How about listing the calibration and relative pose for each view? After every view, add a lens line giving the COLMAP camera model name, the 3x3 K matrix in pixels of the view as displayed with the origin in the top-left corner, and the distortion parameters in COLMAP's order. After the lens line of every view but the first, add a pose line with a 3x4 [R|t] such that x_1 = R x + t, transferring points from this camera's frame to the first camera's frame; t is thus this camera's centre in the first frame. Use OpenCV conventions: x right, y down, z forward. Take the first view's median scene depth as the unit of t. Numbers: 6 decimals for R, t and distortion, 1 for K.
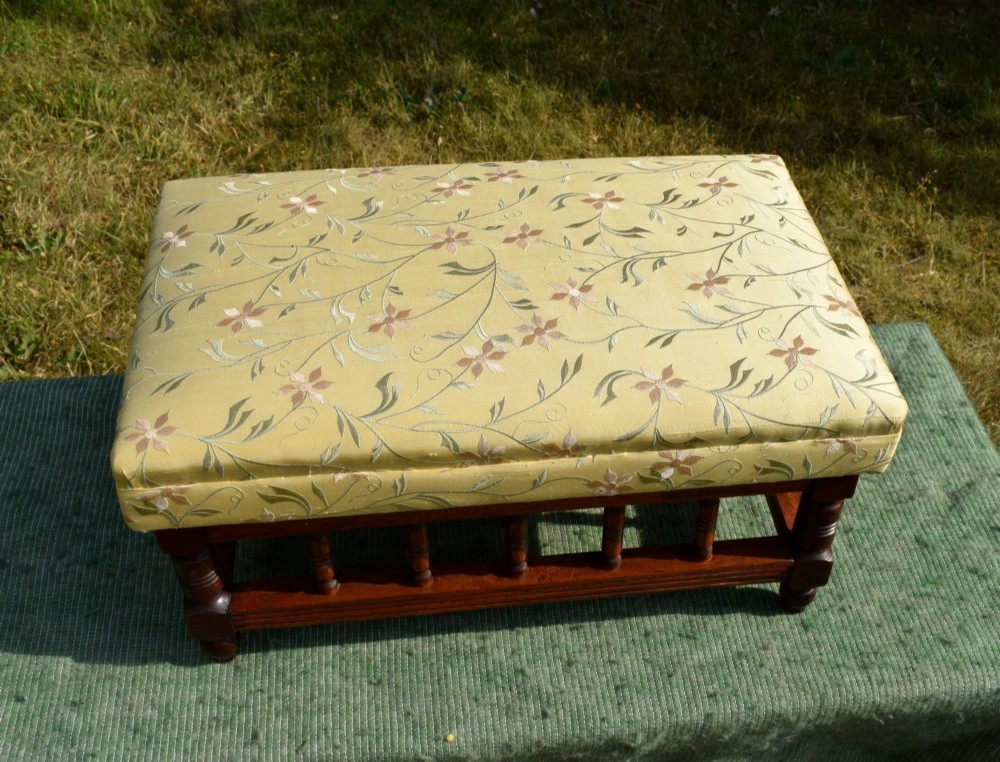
lens RADIAL K [[1159.9, 0, 548.8], [0, 1159.9, 399.4], [0, 0, 1]] dist [-0.028253, 0.000000]
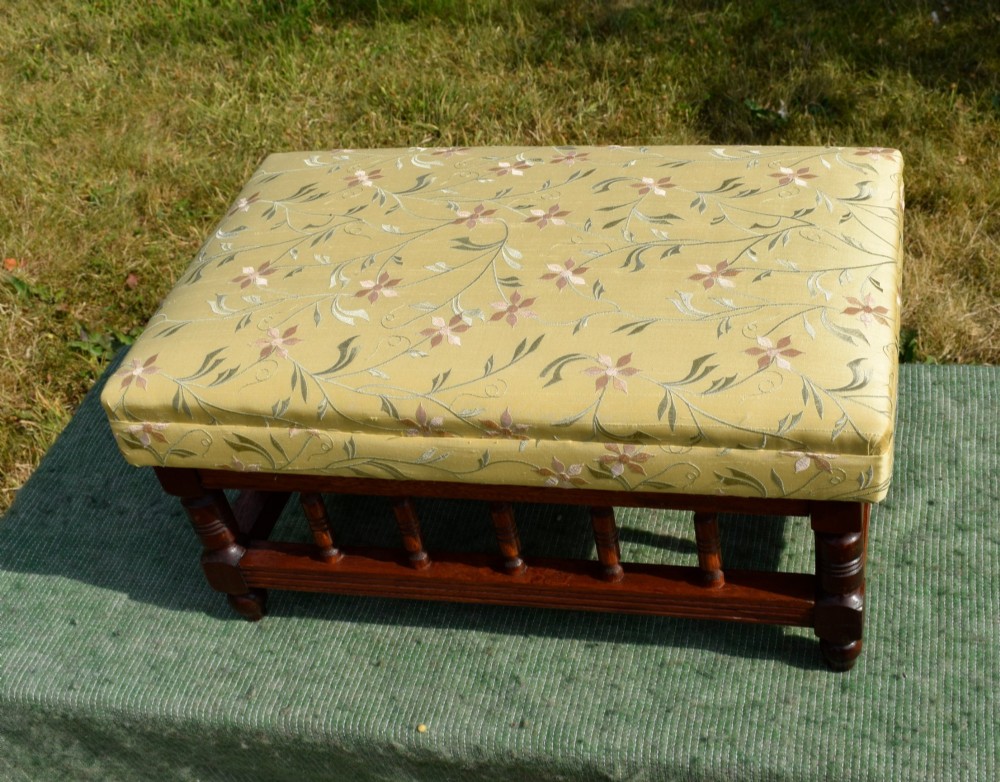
lens RADIAL K [[1339.2, 0, 568.2], [0, 1339.2, 415.8], [0, 0, 1]] dist [-0.020746, 0.000000]
pose [[0.930181, 0.098456, -0.353651, 0.387994], [-0.113367, 0.993317, -0.021643, 0.043011], [0.349157, 0.060225, 0.935127, -0.015693]]
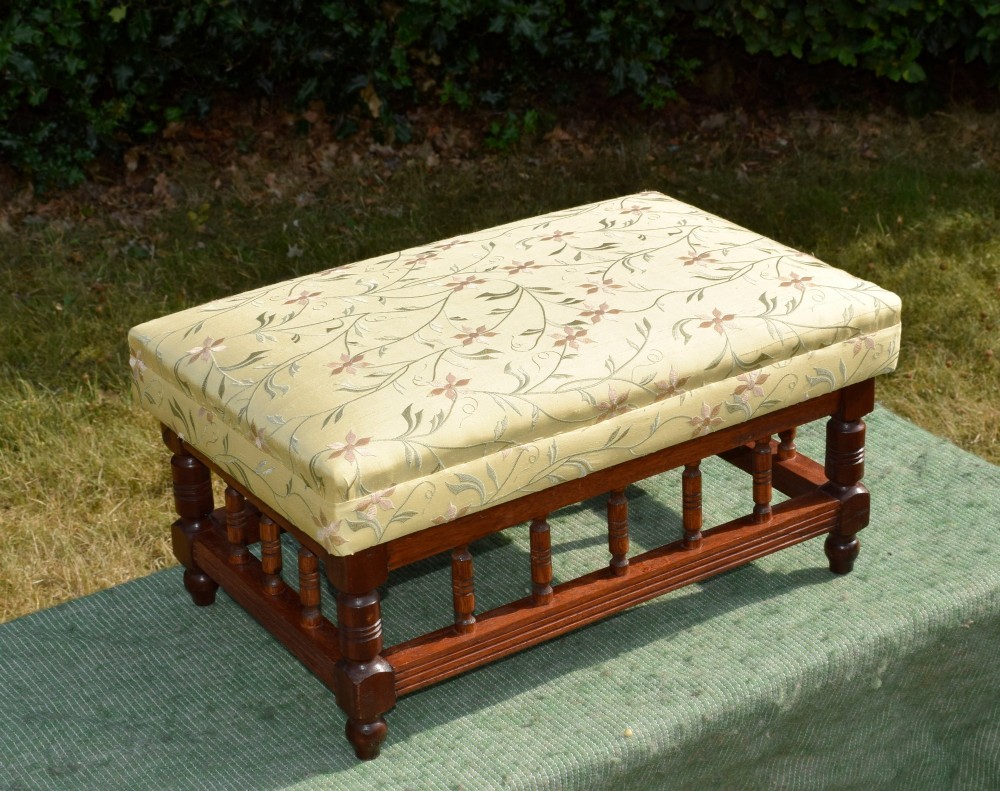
lens RADIAL K [[2216.9, 0, 487.6], [0, 2216.9, 462.7], [0, 0, 1]] dist [-0.025345, 0.000000]
pose [[0.894322, -0.248532, 0.372048, -0.830635], [0.347330, 0.909819, -0.227137, 0.462562], [-0.282045, 0.332357, 0.899994, -0.749749]]
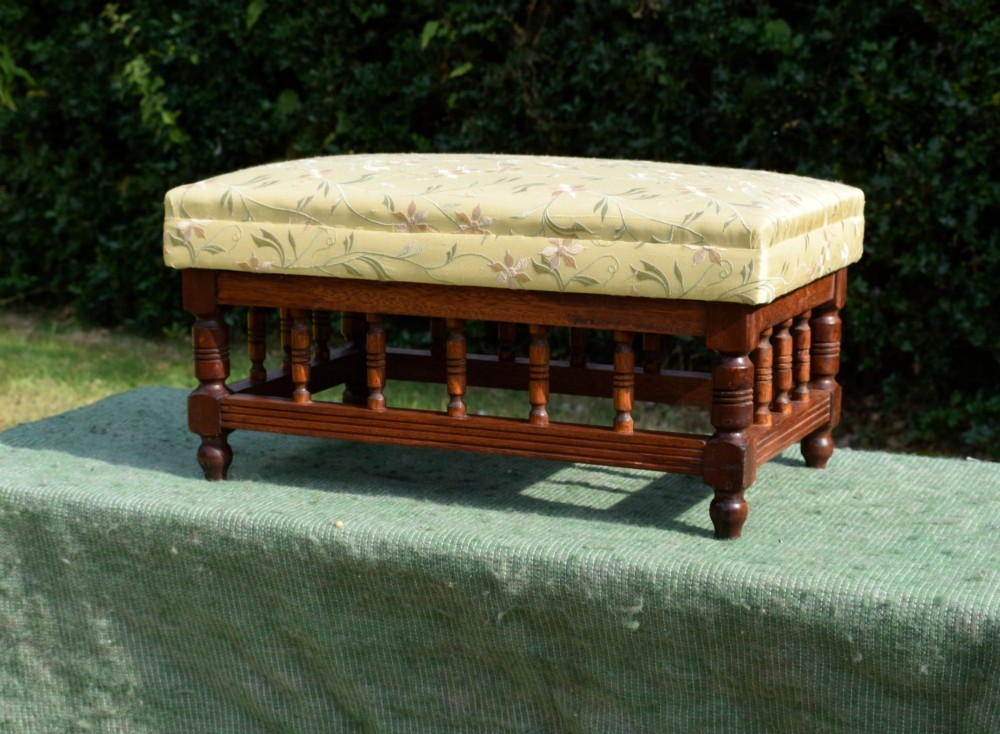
lens RADIAL K [[1943.1, 0, 442.2], [0, 1943.1, 418.5], [0, 0, 1]] dist [-0.008936, 0.000000]
pose [[0.847217, 0.080856, -0.525058, 0.902050], [-0.353400, 0.823722, -0.443386, 0.948679], [0.396651, 0.561200, 0.726446, -0.304339]]
